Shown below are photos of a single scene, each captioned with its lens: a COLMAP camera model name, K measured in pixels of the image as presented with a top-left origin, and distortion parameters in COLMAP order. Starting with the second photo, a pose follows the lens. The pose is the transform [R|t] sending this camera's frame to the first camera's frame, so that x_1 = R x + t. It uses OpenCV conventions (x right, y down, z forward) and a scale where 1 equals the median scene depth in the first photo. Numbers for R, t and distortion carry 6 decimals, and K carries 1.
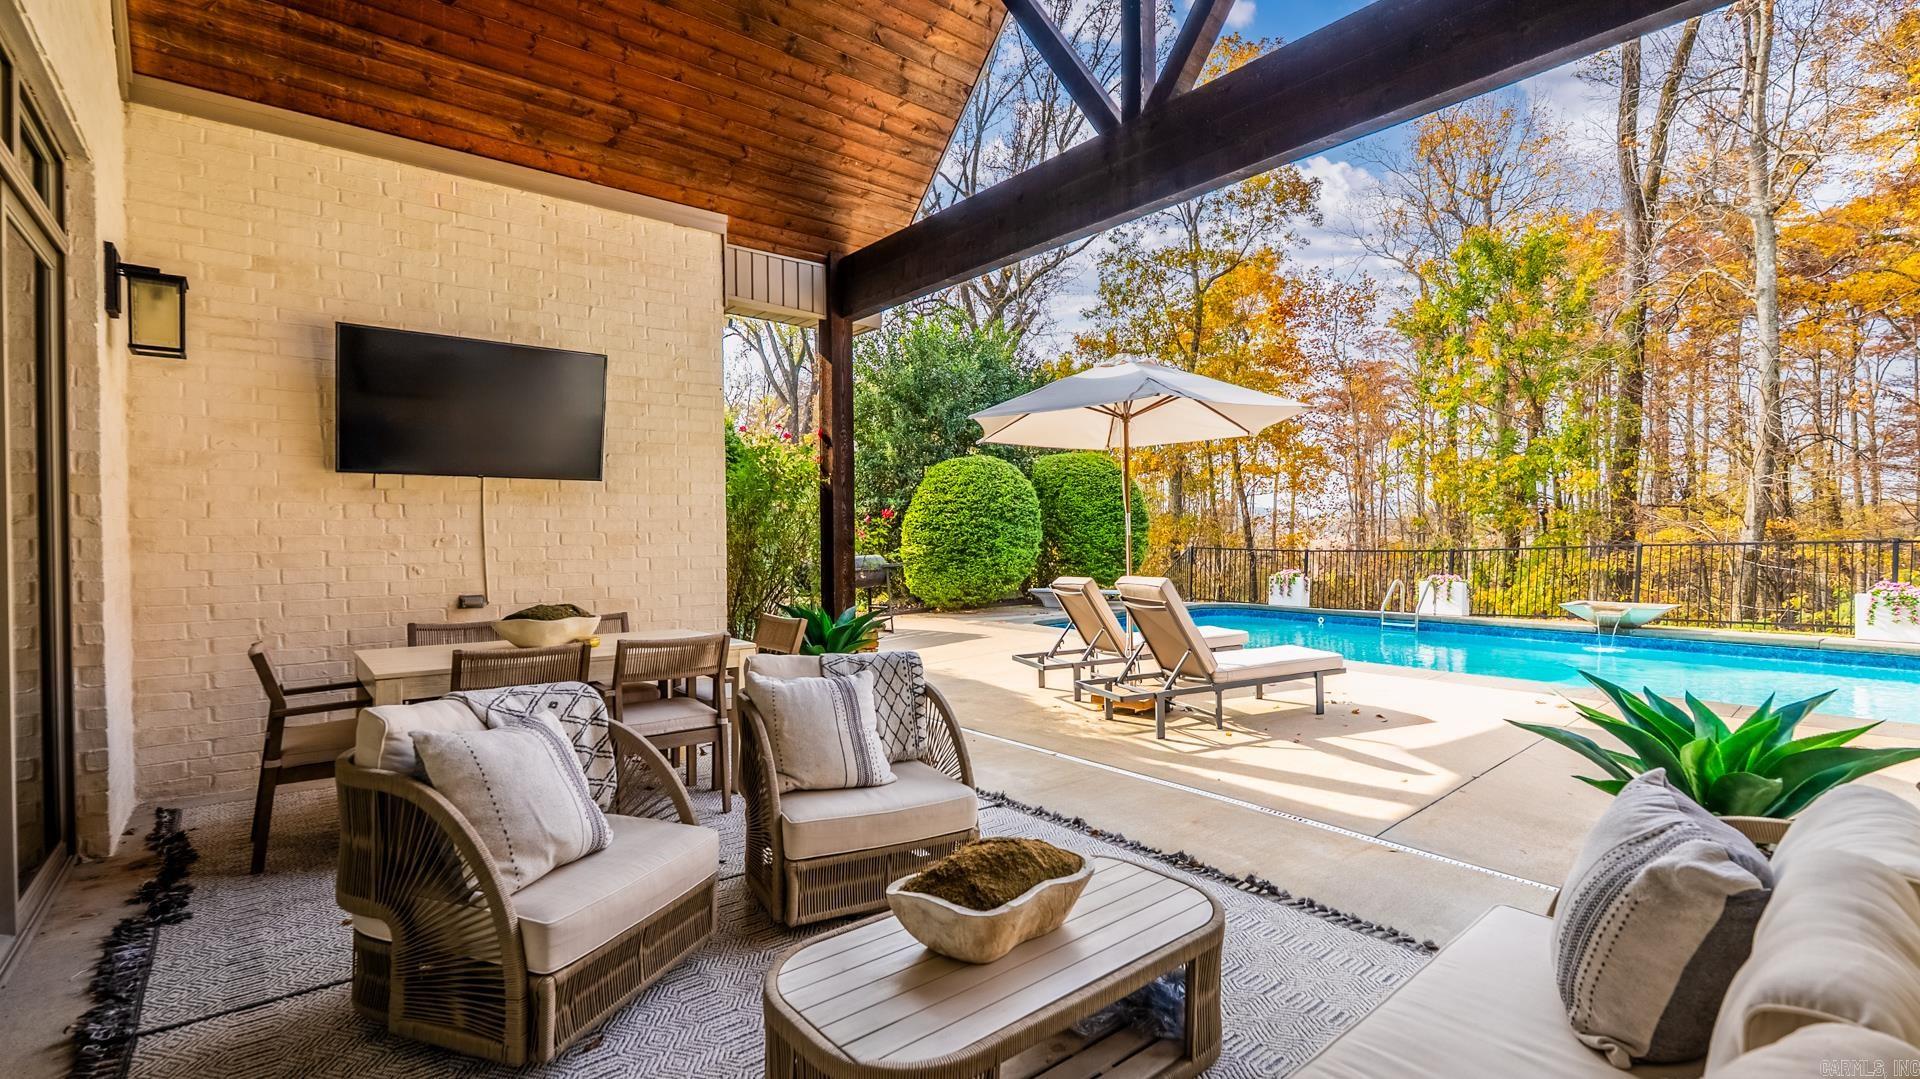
lens RADIAL K [[847.6, 0, 961.1], [0, 847.6, 533.2], [0, 0, 1]] dist [-0.003438, -0.000489]
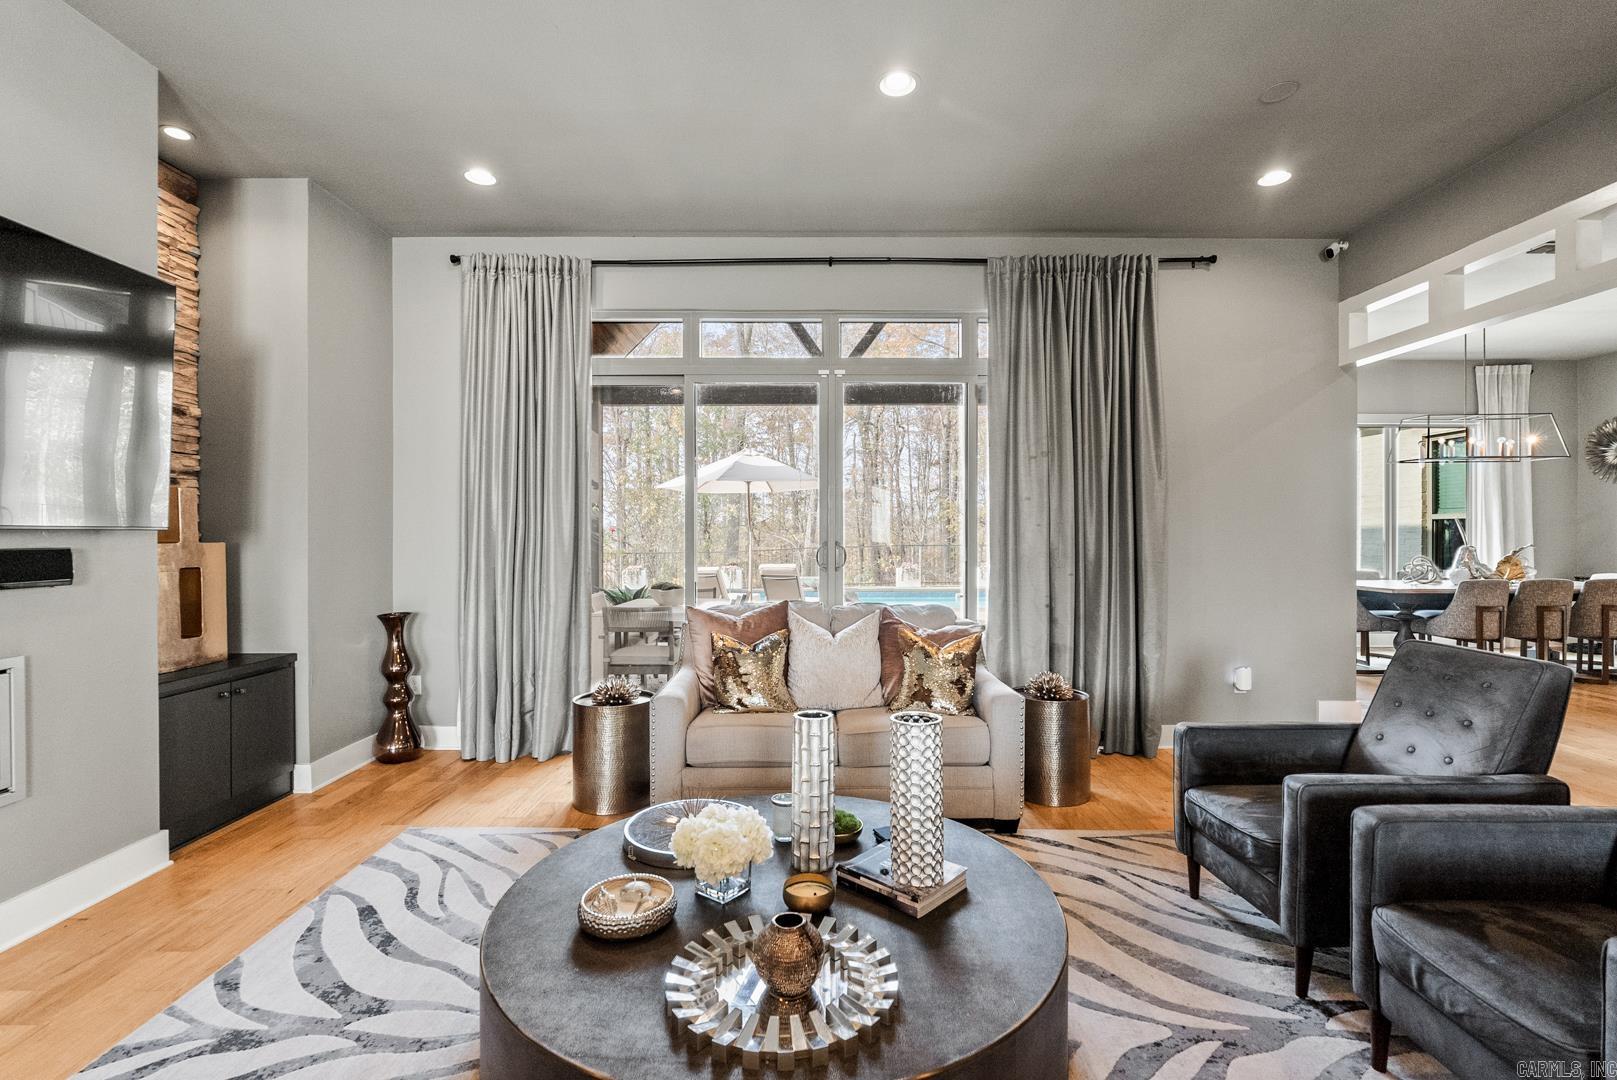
lens RADIAL K [[720.4, 0, 813.3], [0, 720.4, 539.6], [0, 0, 1]] dist [-0.011277, 0.000228]
pose [[0.636111, 0.004086, 0.771587, -0.472888], [-0.003301, 0.999991, -0.002574, -0.001520], [-0.771590, -0.000910, 0.636119, -0.074203]]
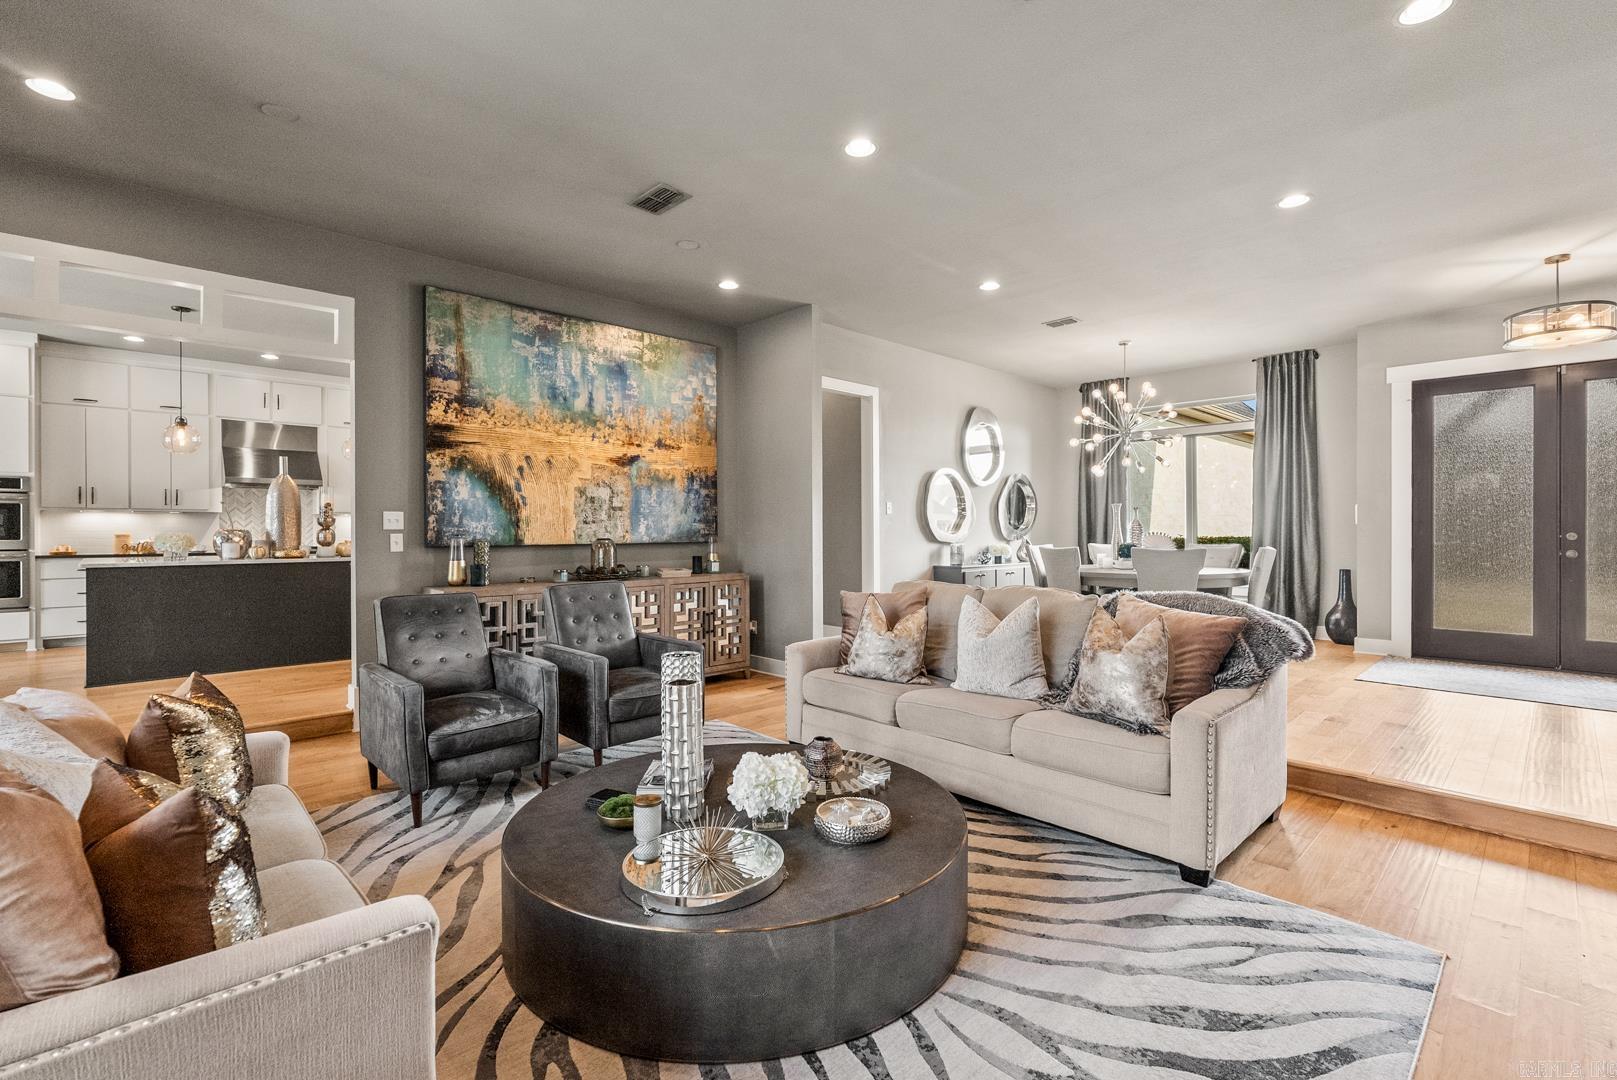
lens RADIAL K [[729.6, 0, 815.2], [0, 729.6, 536.4], [0, 0, 1]] dist [-0.009946, 0.000650]
pose [[-0.997191, 0.010730, -0.074122, -0.364445], [0.009955, 0.999892, 0.010825, -0.000179], [0.074231, 0.010057, -0.997190, 0.222258]]
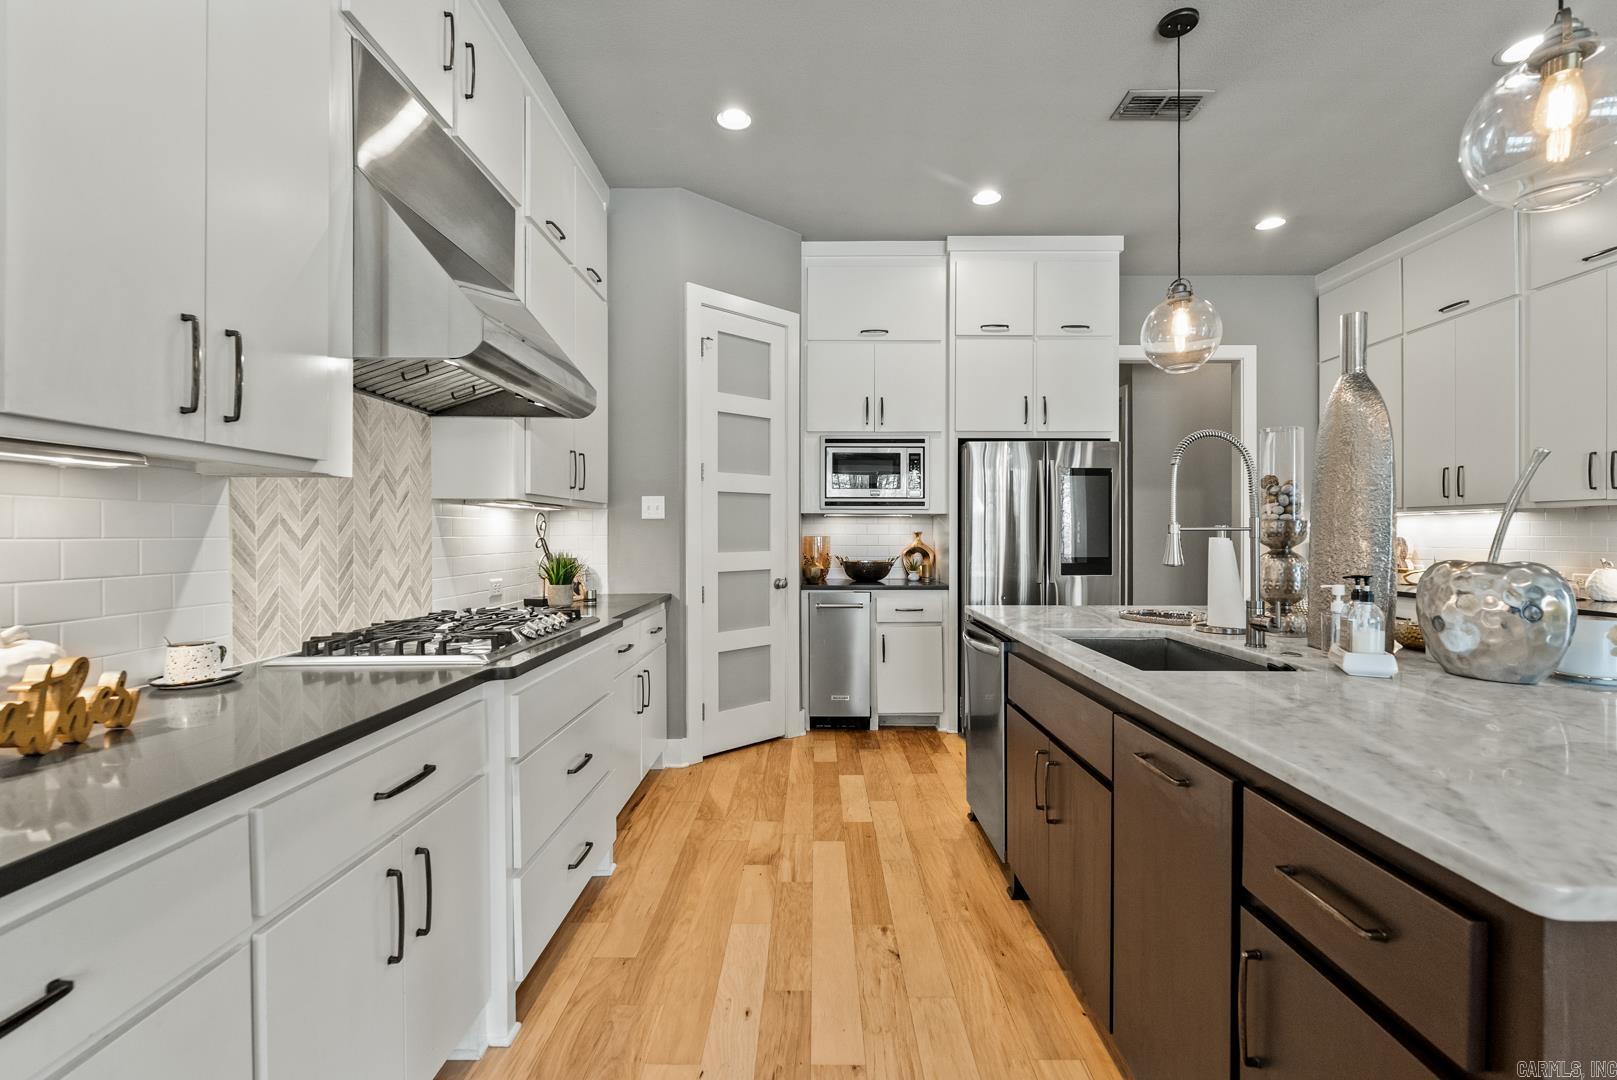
lens RADIAL K [[720.4, 0, 813.3], [0, 720.4, 539.6], [0, 0, 1]] dist [-0.011277, 0.000228]
pose [[-0.640649, 0.014444, -0.767698, 0.149732], [0.004049, 0.999873, 0.015434, -0.009865], [0.767823, 0.006780, -0.640626, -0.293614]]
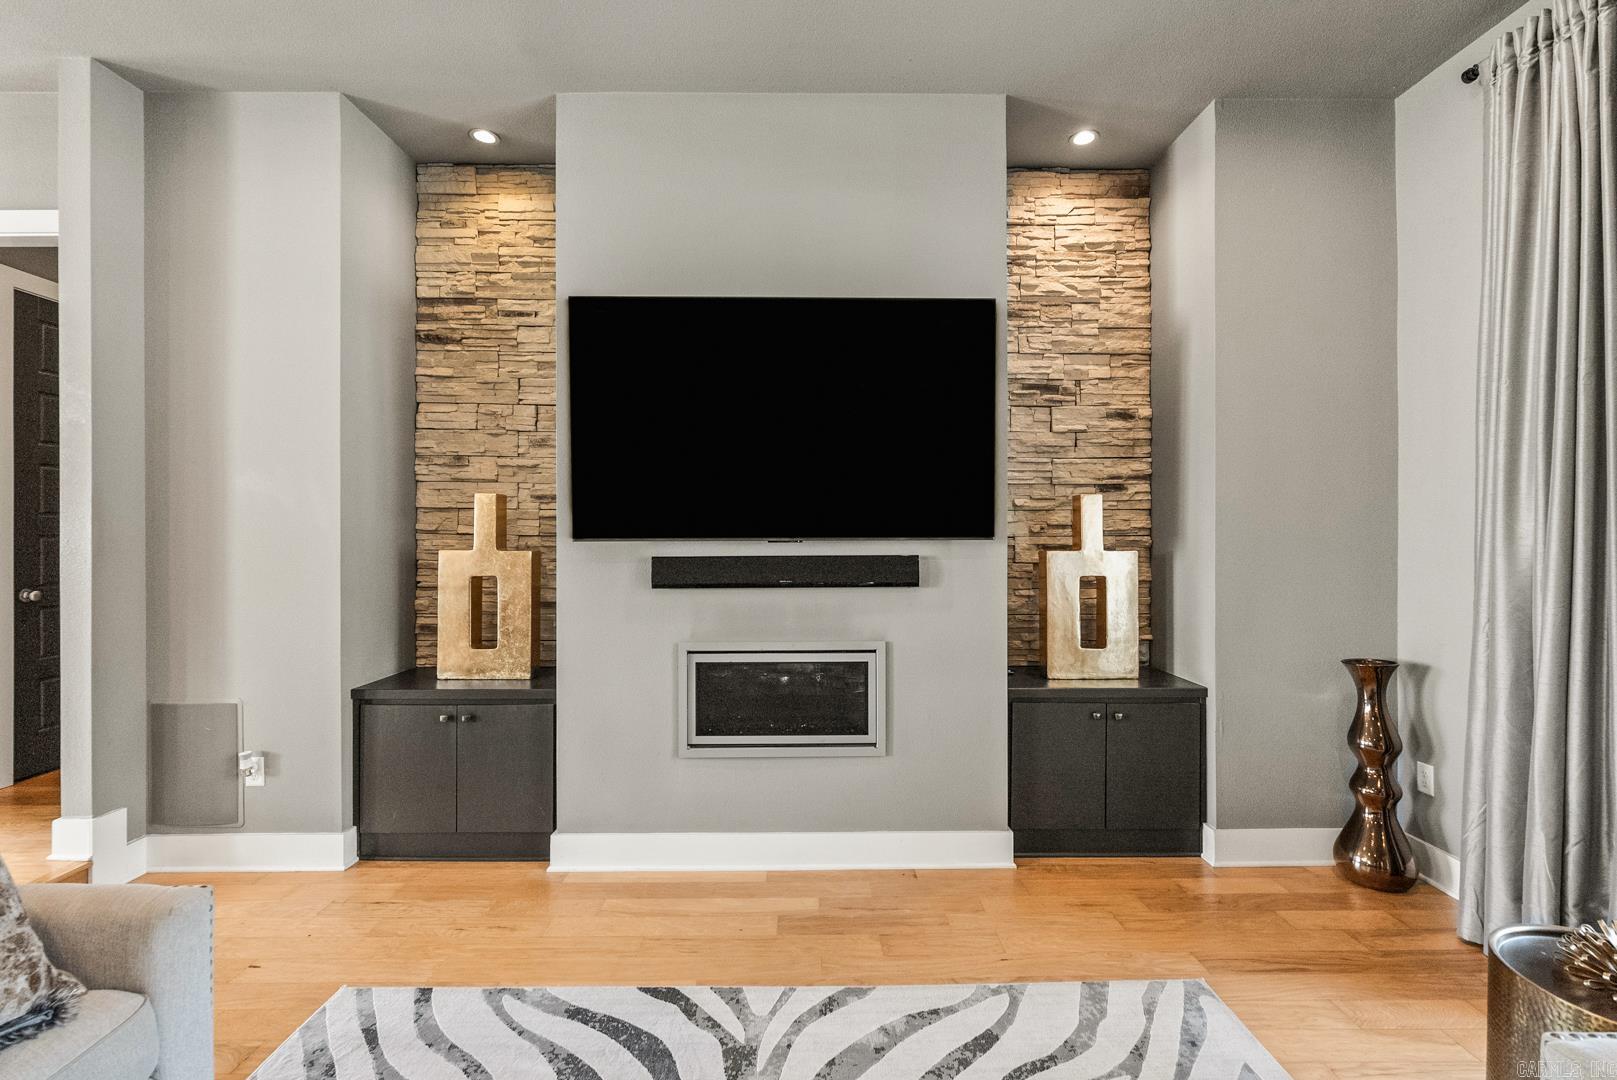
lens RADIAL K [[725.7, 0, 811.7], [0, 725.7, 532.7], [0, 0, 1]] dist [-0.008023, -0.000074]
pose [[0.776544, 0.009069, -0.629998, -0.333298], [-0.007765, 0.999958, 0.004823, -0.007062], [0.630016, 0.001146, 0.776582, 0.003267]]
